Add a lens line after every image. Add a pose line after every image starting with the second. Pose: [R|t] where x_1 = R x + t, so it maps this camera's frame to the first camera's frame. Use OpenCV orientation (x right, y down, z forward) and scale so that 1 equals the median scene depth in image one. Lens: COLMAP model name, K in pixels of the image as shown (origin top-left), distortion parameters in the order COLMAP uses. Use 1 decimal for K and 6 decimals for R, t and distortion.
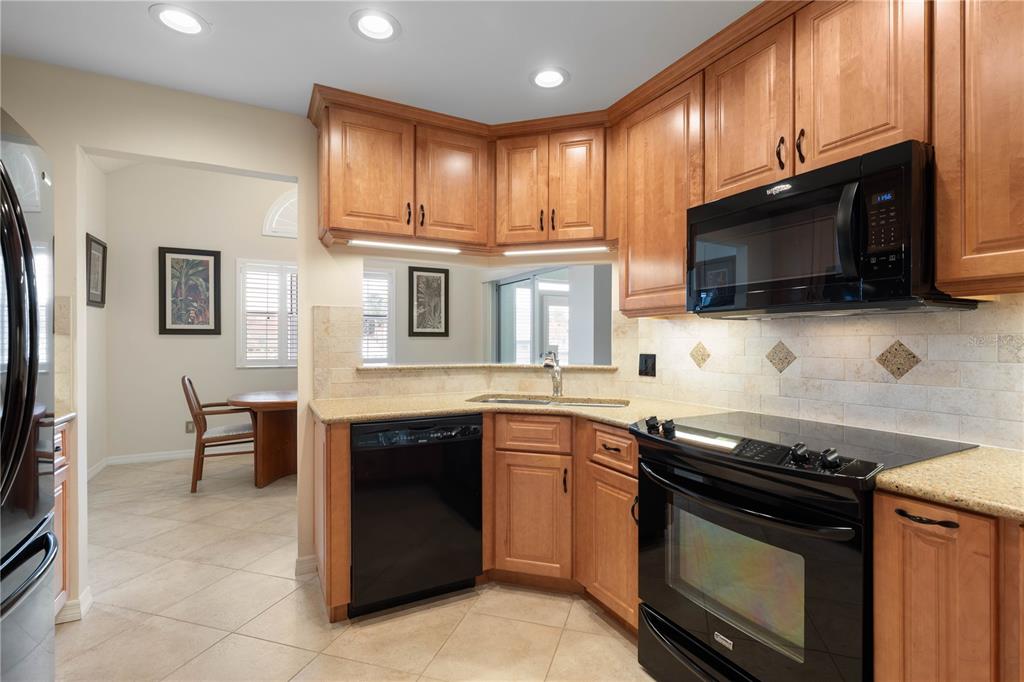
lens RADIAL K [[478.5, 0, 512.0], [0, 478.5, 341.0], [0, 0, 1]] dist [0.000488, -0.000022]
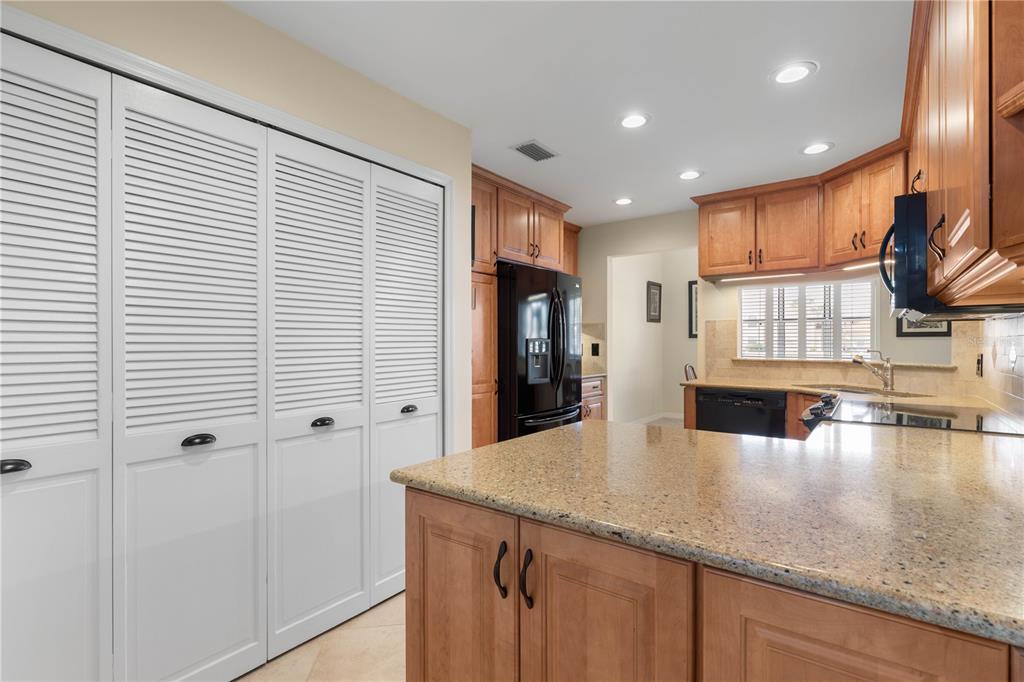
lens RADIAL K [[478.5, 0, 512.0], [0, 478.5, 341.0], [0, 0, 1]] dist [0.000488, -0.000022]
pose [[0.417275, -0.005220, -0.908765, 0.774519], [0.003048, 0.999986, -0.004344, 0.002150], [0.908775, -0.000958, 0.417285, -0.289735]]
